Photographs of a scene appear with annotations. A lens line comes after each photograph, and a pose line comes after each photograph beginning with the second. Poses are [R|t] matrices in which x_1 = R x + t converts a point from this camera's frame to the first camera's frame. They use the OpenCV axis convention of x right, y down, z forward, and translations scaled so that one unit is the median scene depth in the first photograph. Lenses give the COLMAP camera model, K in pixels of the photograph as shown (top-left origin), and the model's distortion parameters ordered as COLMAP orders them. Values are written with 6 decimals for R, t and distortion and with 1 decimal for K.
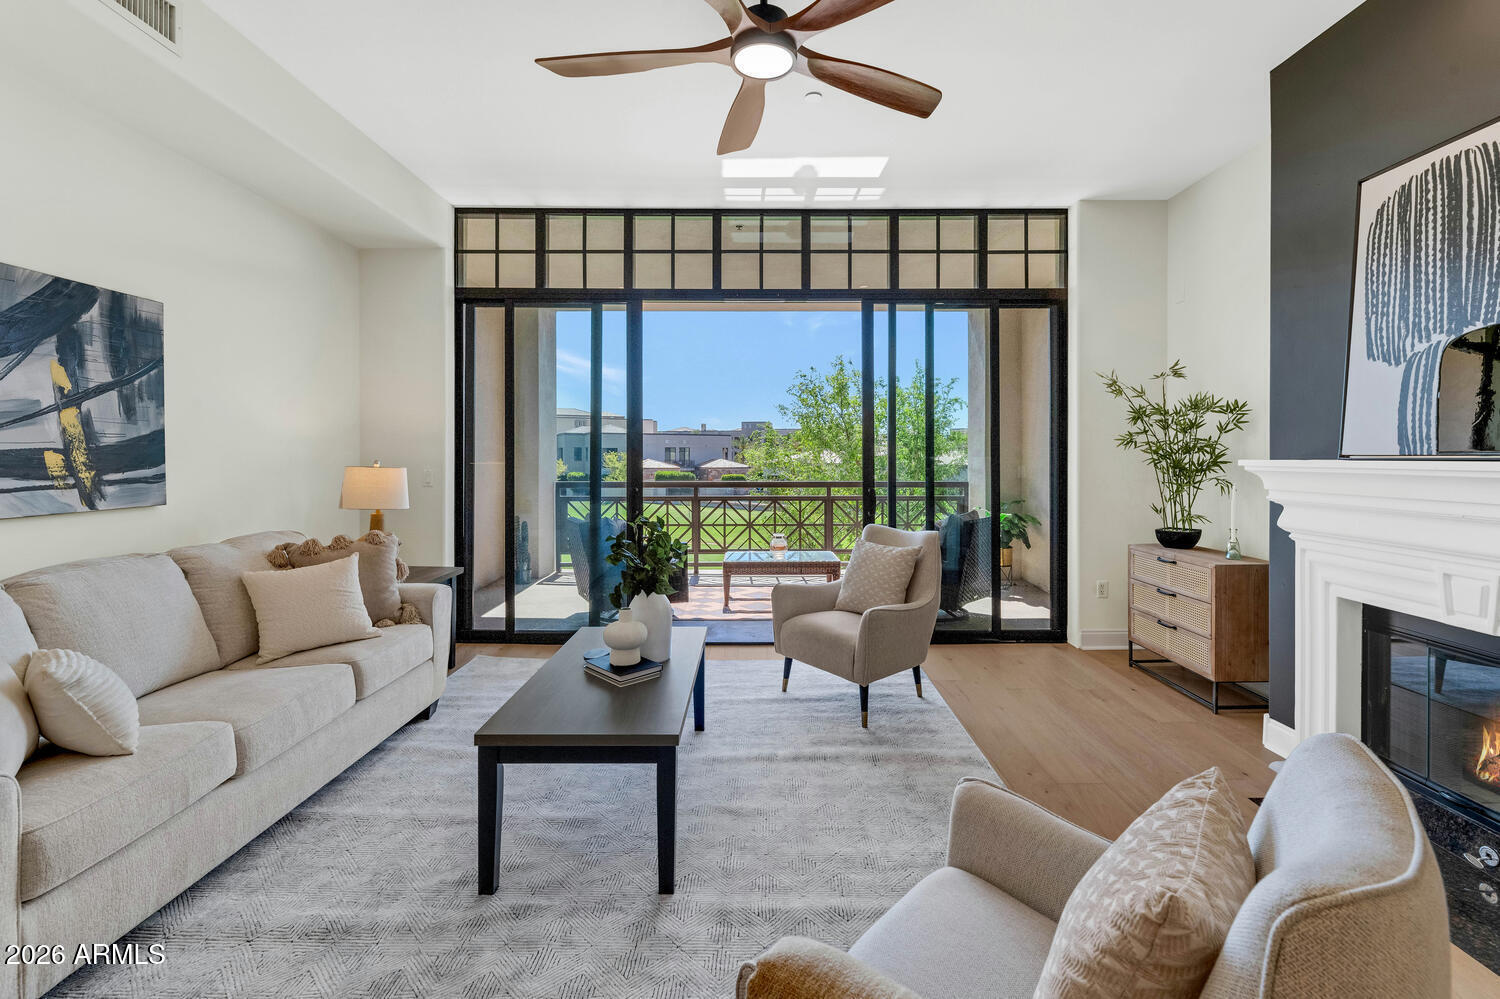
lens RADIAL K [[653.3, 0, 755.8], [0, 653.3, 454.9], [0, 0, 1]] dist [-0.000669, 0.001037]
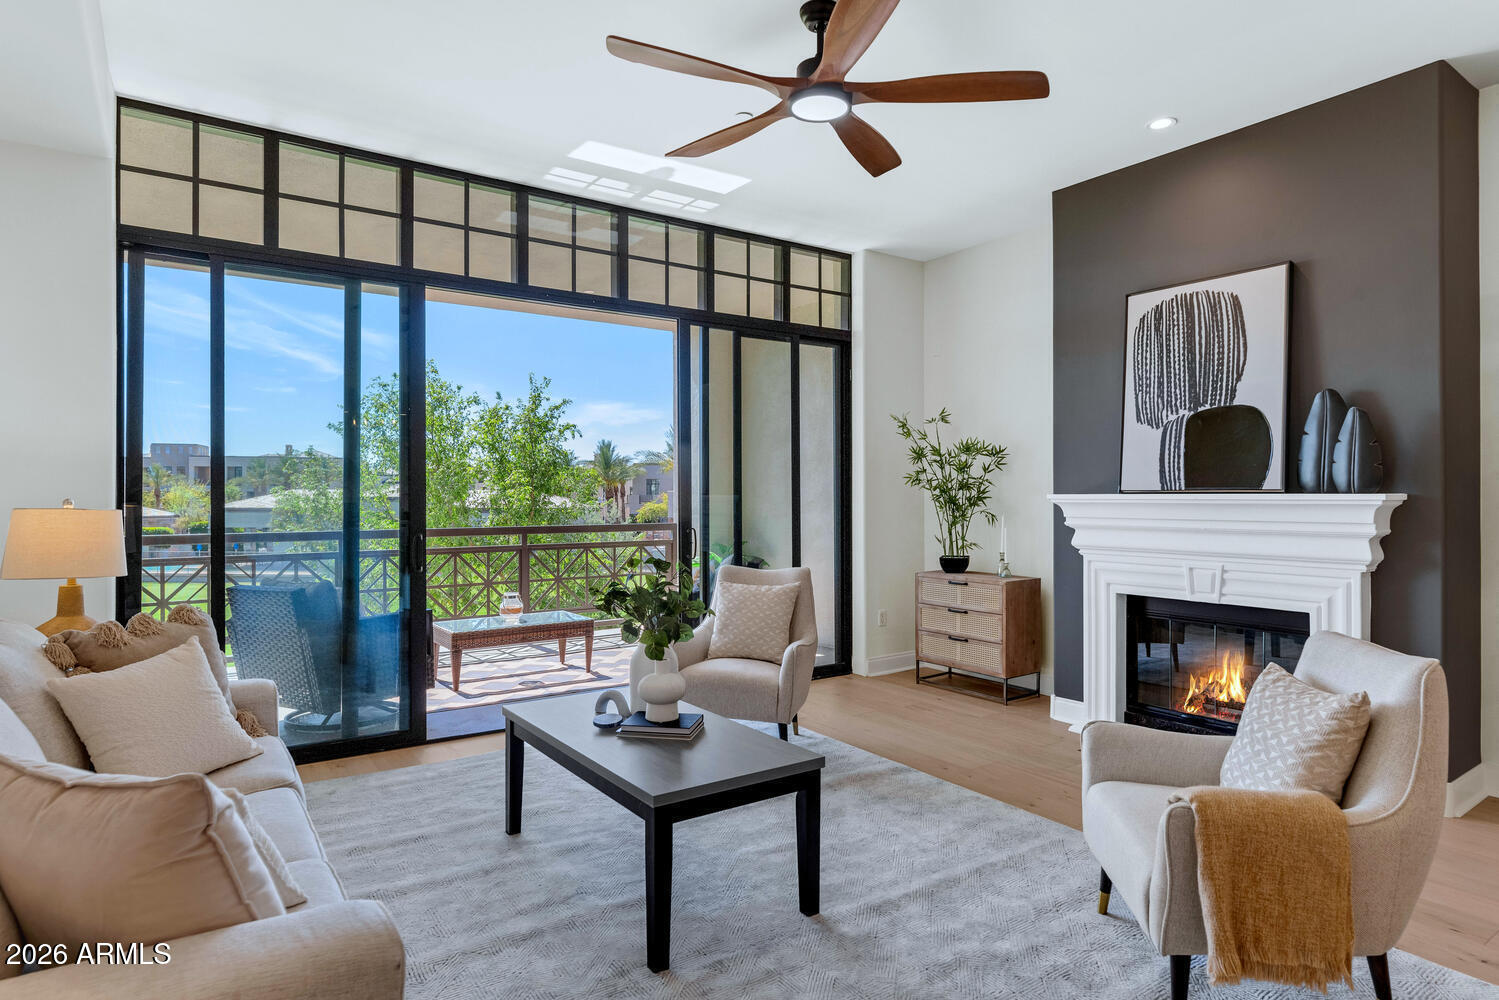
lens RADIAL K [[855.4, 0, 752.3], [0, 855.4, 494.4], [0, 0, 1]] dist [-0.007505, 0.000661]
pose [[0.813849, -0.002346, 0.581072, -0.493434], [0.002969, 0.999996, -0.000122, 0.004164], [-0.581069, 0.001824, 0.813852, -0.014525]]
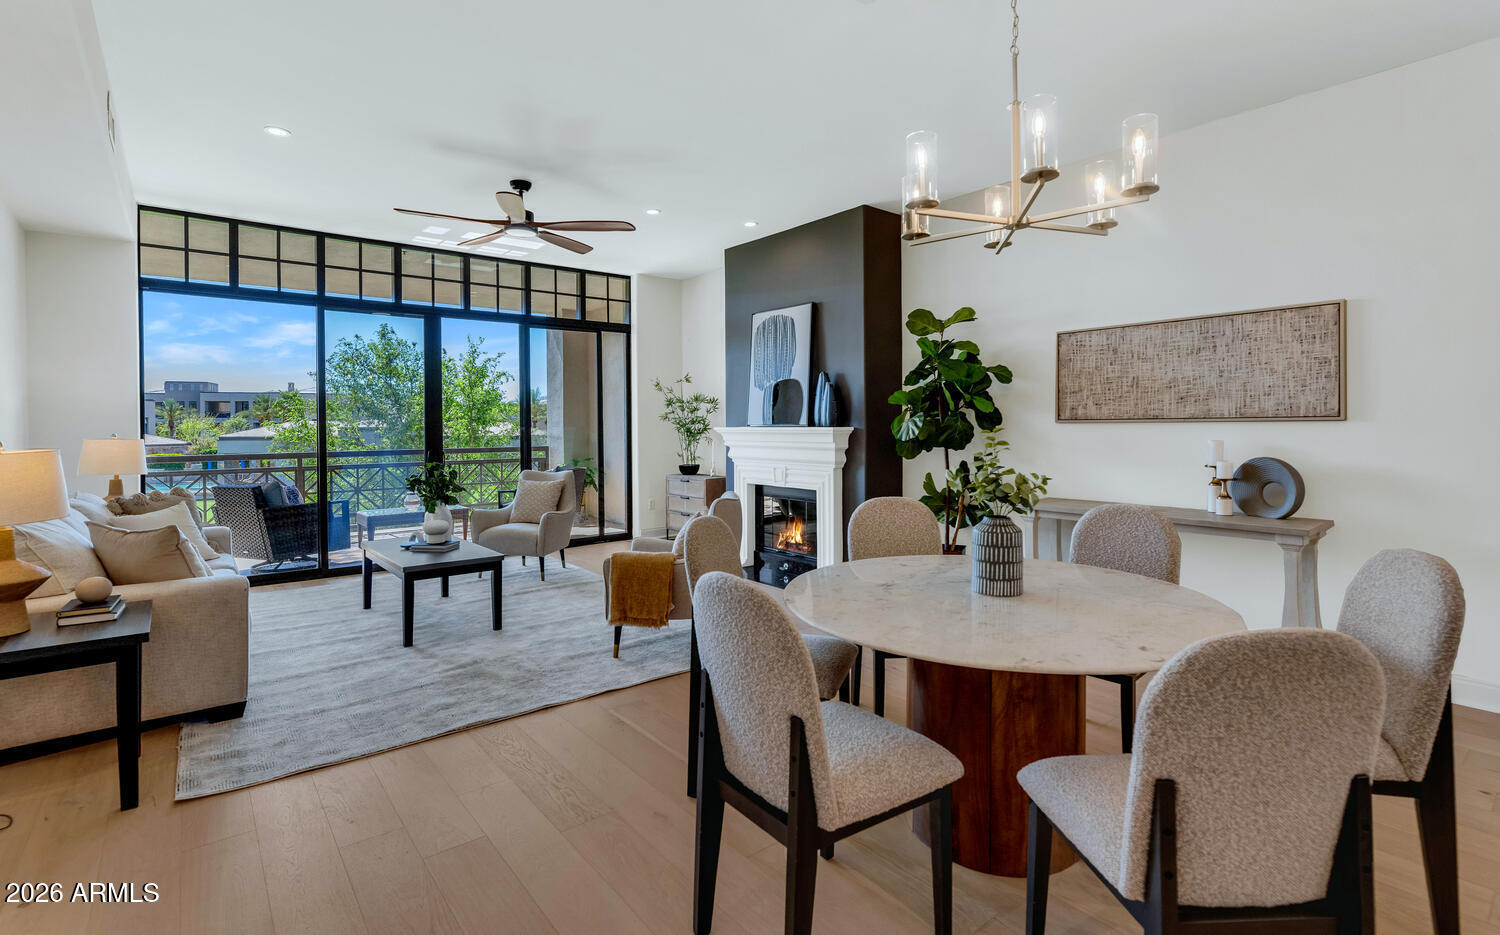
lens RADIAL K [[723.2, 0, 768.8], [0, 723.2, 428.3], [0, 0, 1]] dist [-0.000666, 0.000252]
pose [[0.764321, -0.010073, 0.644758, -0.490229], [0.006587, 0.999948, 0.007813, -0.004938], [-0.644803, -0.001725, 0.764347, -0.696830]]
